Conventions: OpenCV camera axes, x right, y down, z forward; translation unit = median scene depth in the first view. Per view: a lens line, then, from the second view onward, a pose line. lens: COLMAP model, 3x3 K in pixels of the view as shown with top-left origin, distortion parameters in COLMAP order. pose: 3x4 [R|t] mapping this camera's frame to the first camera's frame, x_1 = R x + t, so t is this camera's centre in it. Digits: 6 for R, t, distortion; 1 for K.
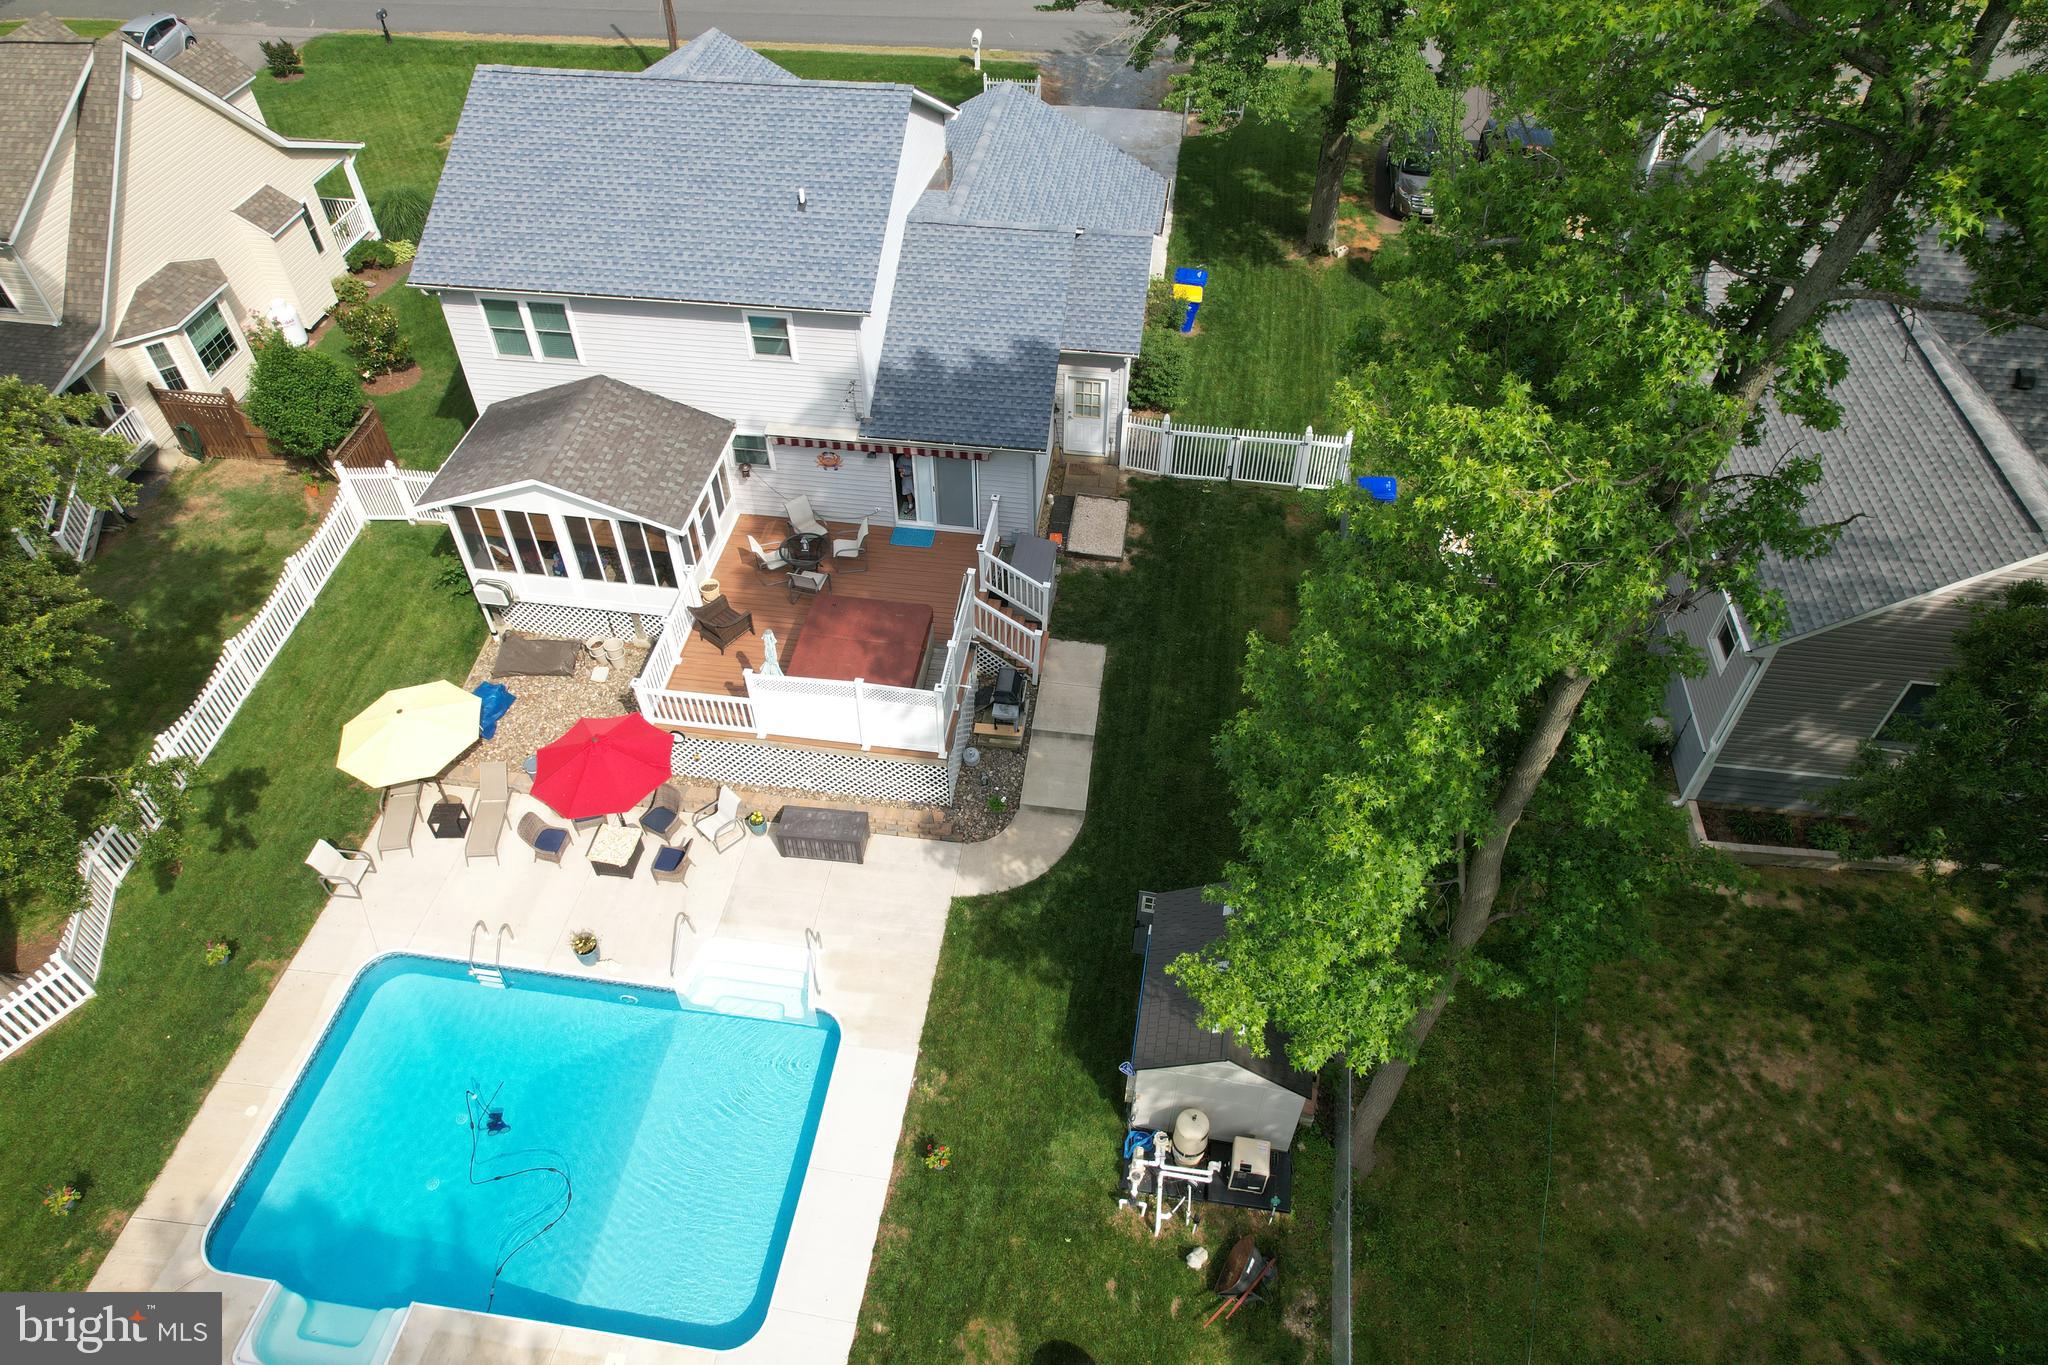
lens RADIAL K [[1308.4, 0, 1024.0], [0, 1308.4, 682.5], [0, 0, 1]] dist [-0.118040, 0.123551]
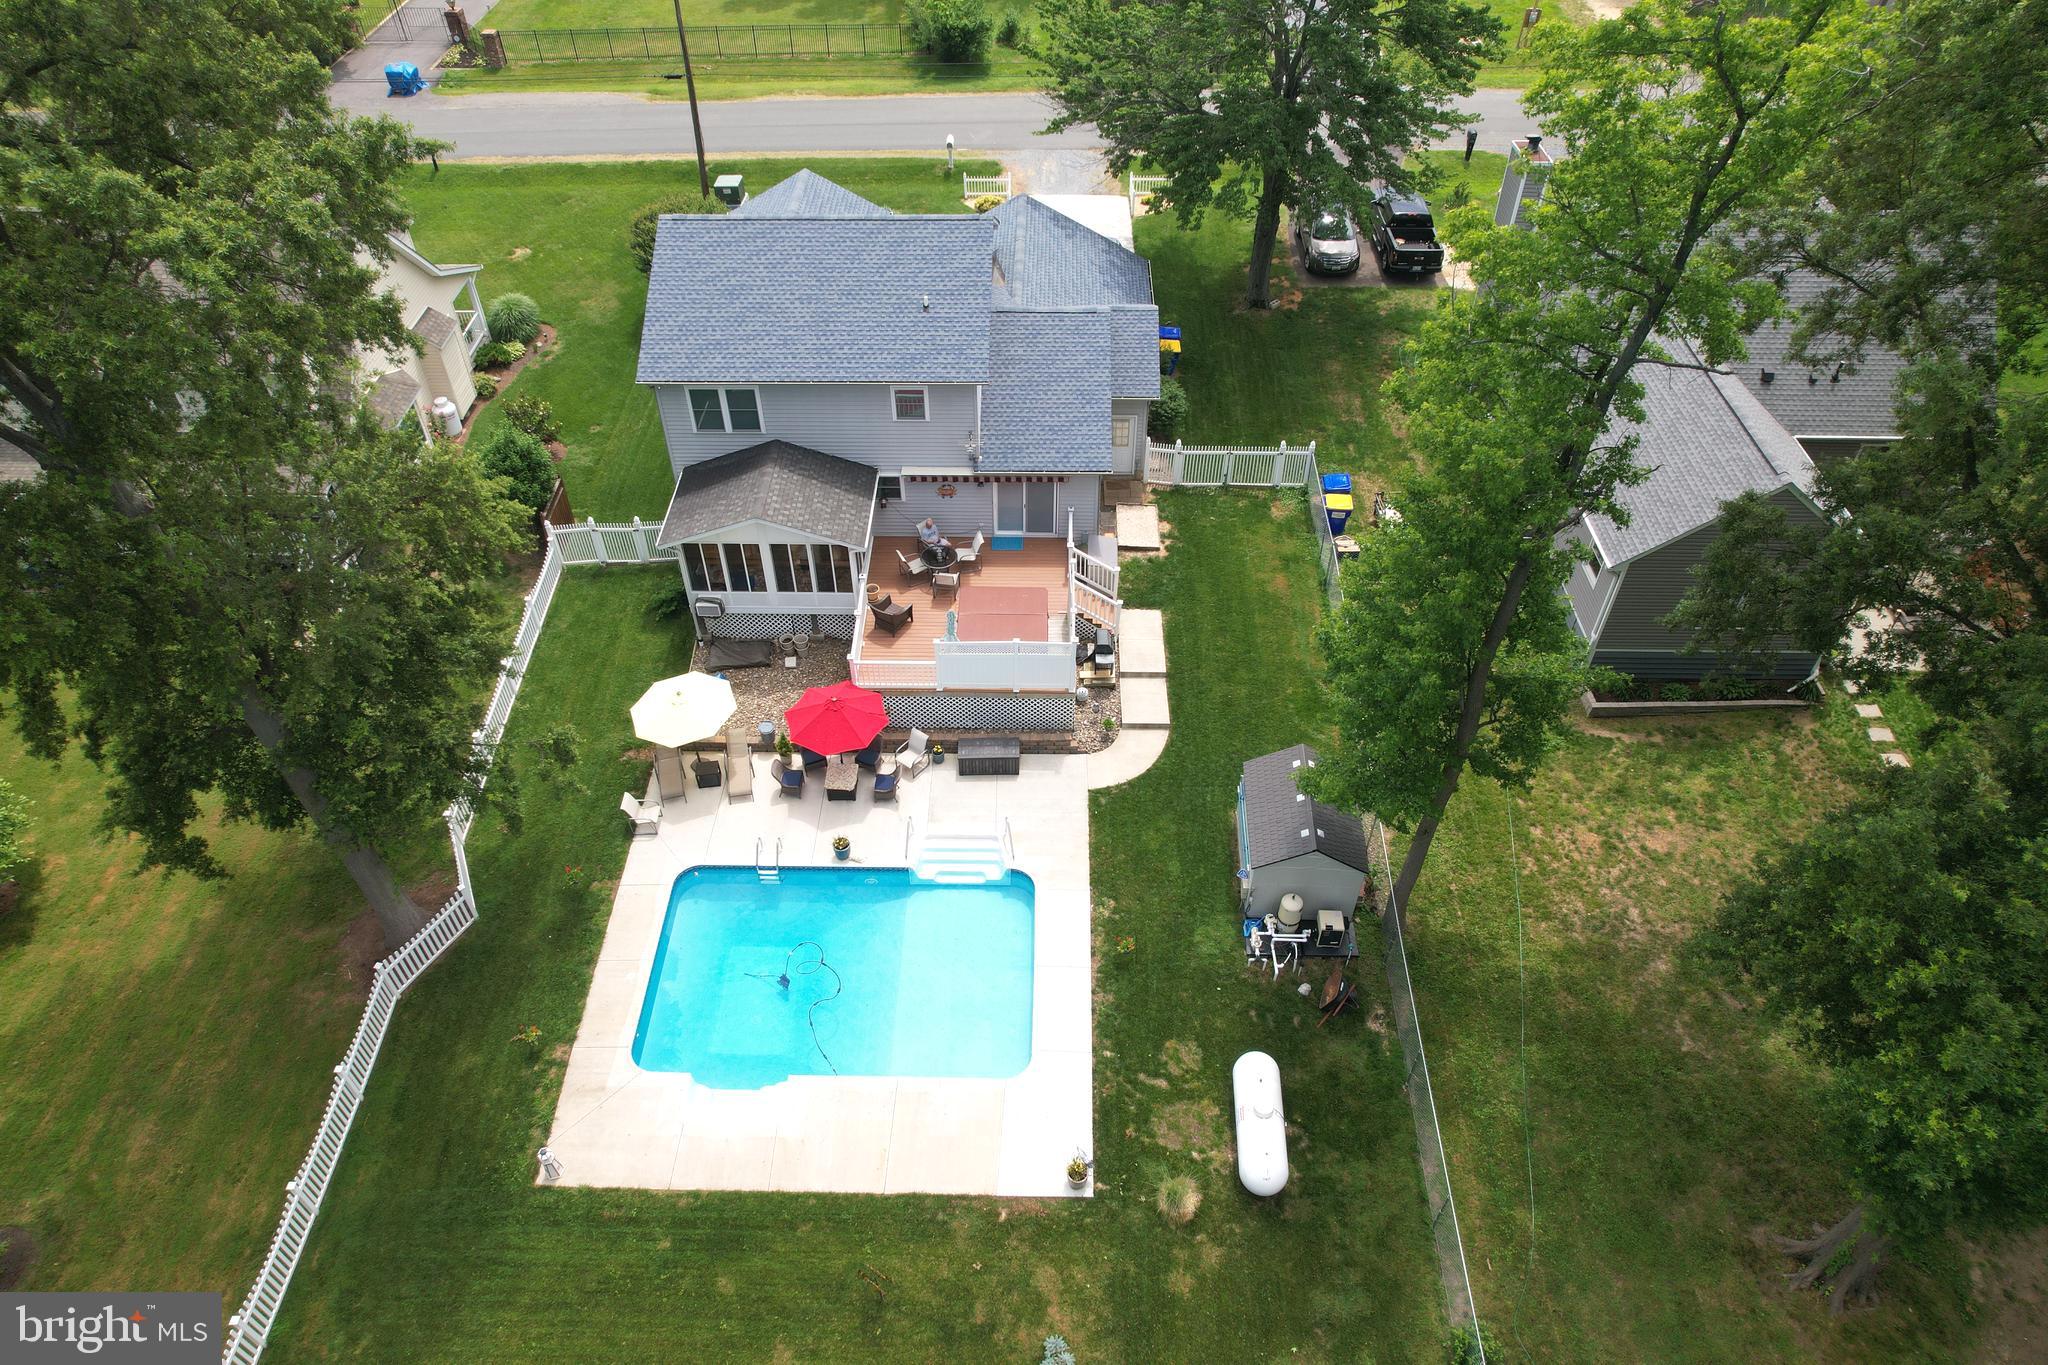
lens RADIAL K [[1289.3, 0, 1024.0], [0, 1289.3, 682.5], [0, 0, 1]] dist [-0.079158, 0.067827]
pose [[0.992268, -0.088510, 0.087005, -0.242209], [0.090410, 0.995740, -0.018131, 0.070414], [-0.085030, 0.025857, 0.996043, -0.400224]]
